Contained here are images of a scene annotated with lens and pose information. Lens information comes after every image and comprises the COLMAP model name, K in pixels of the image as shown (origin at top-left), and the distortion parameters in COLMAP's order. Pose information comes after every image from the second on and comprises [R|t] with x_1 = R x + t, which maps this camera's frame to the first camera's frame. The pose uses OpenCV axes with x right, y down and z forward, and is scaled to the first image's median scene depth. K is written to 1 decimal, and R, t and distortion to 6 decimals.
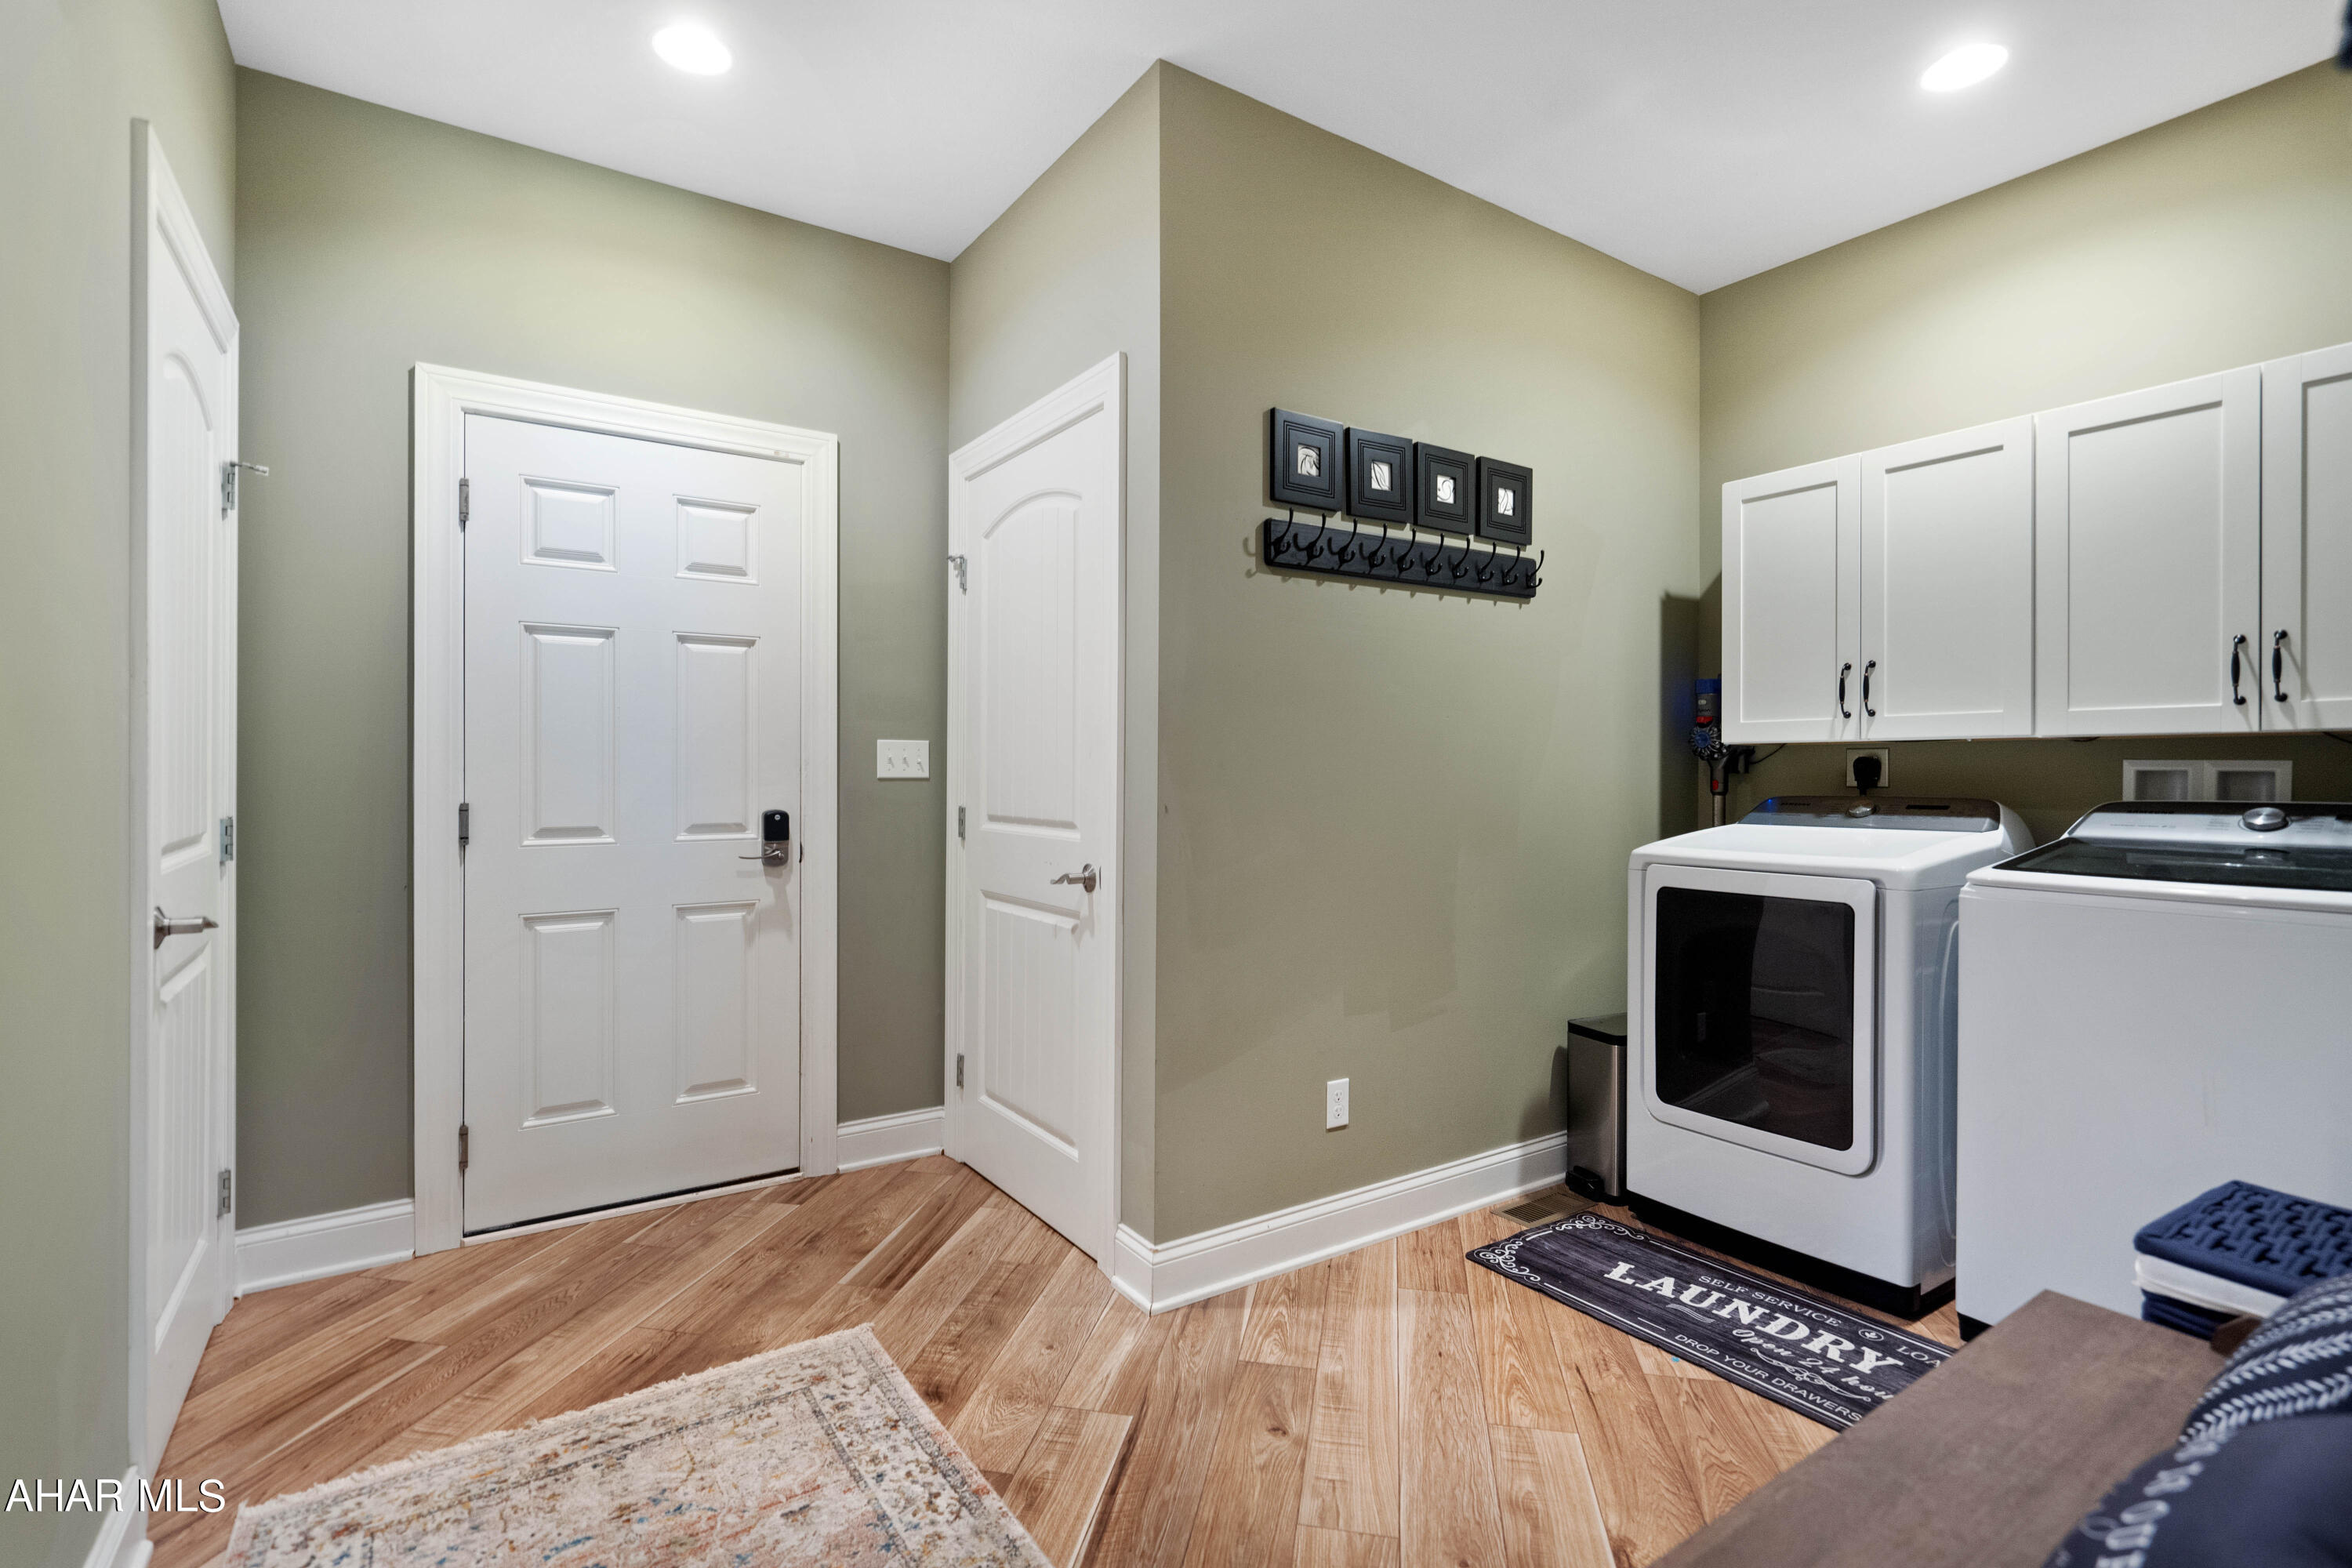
lens RADIAL K [[1091.1, 0, 1176.0], [0, 1091.1, 784.0], [0, 0, 1]] dist [-0.007002, 0.004558]
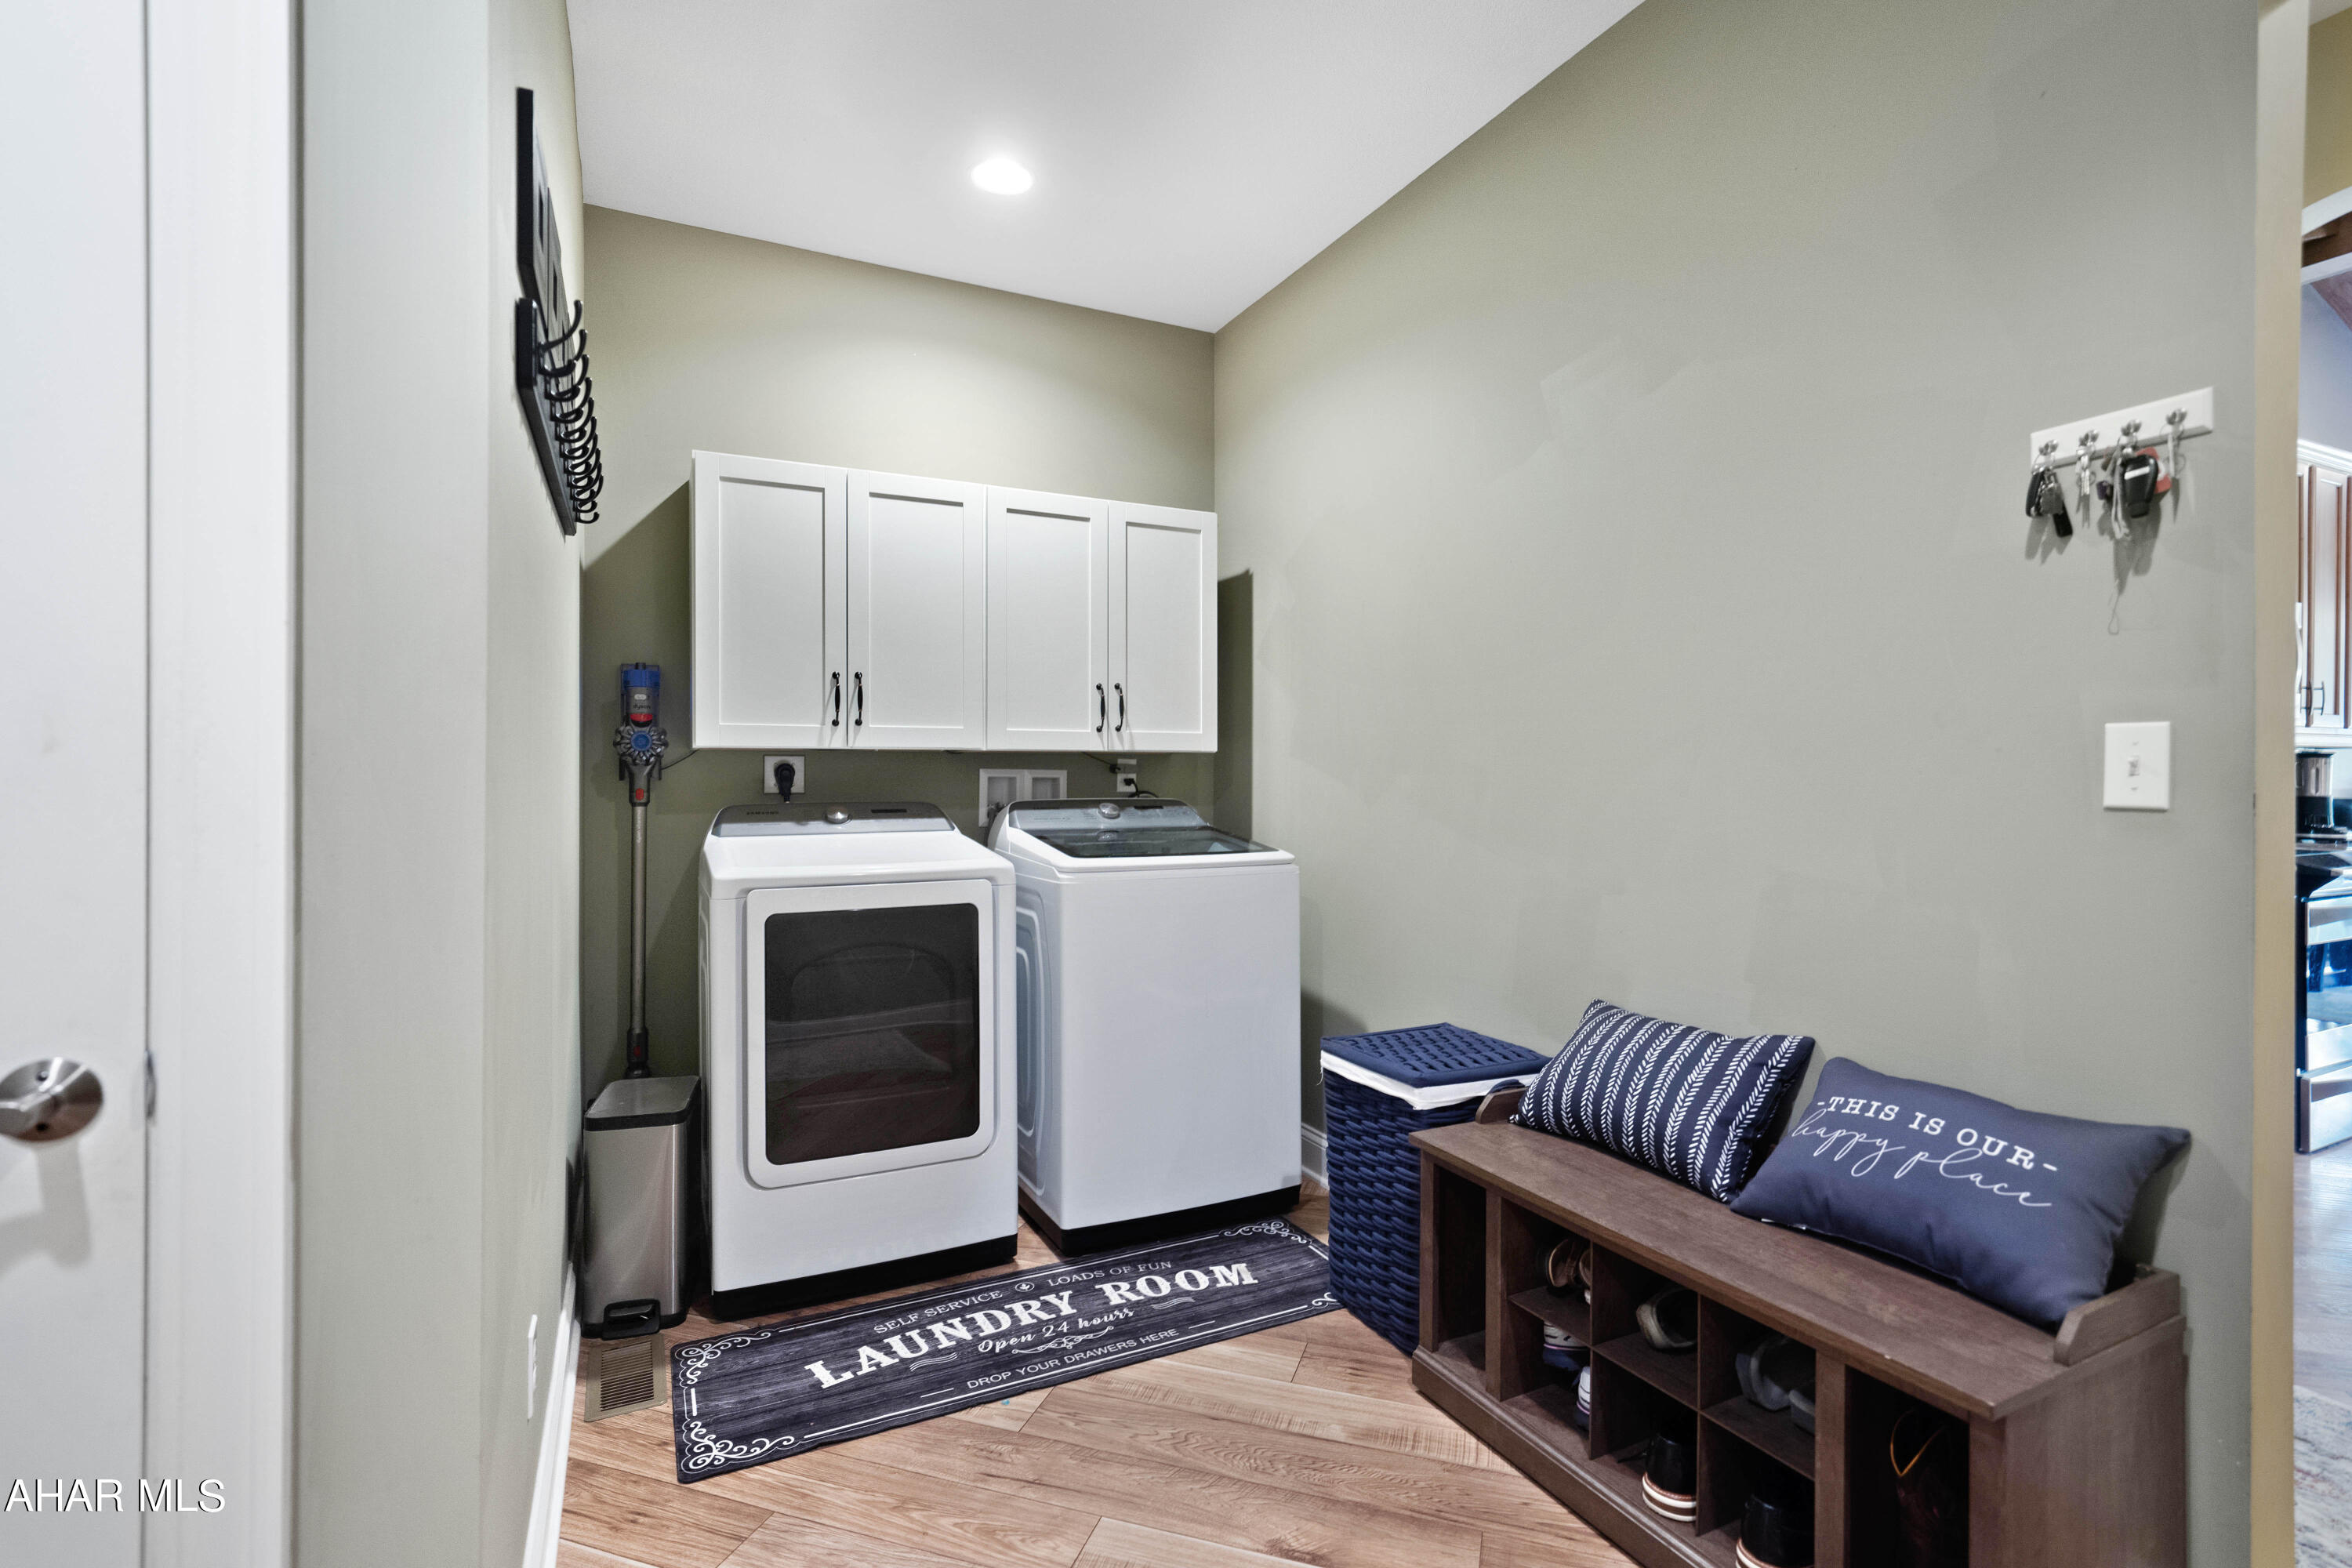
lens RADIAL K [[1080.3, 0, 1180.8], [0, 1080.3, 784.5], [0, 0, 1]] dist [-0.000655, 0.001603]
pose [[0.135750, -0.007663, 0.990714, -0.399771], [0.011880, 0.999911, 0.006106, -0.009574], [-0.990672, 0.010940, 0.135829, 0.645494]]
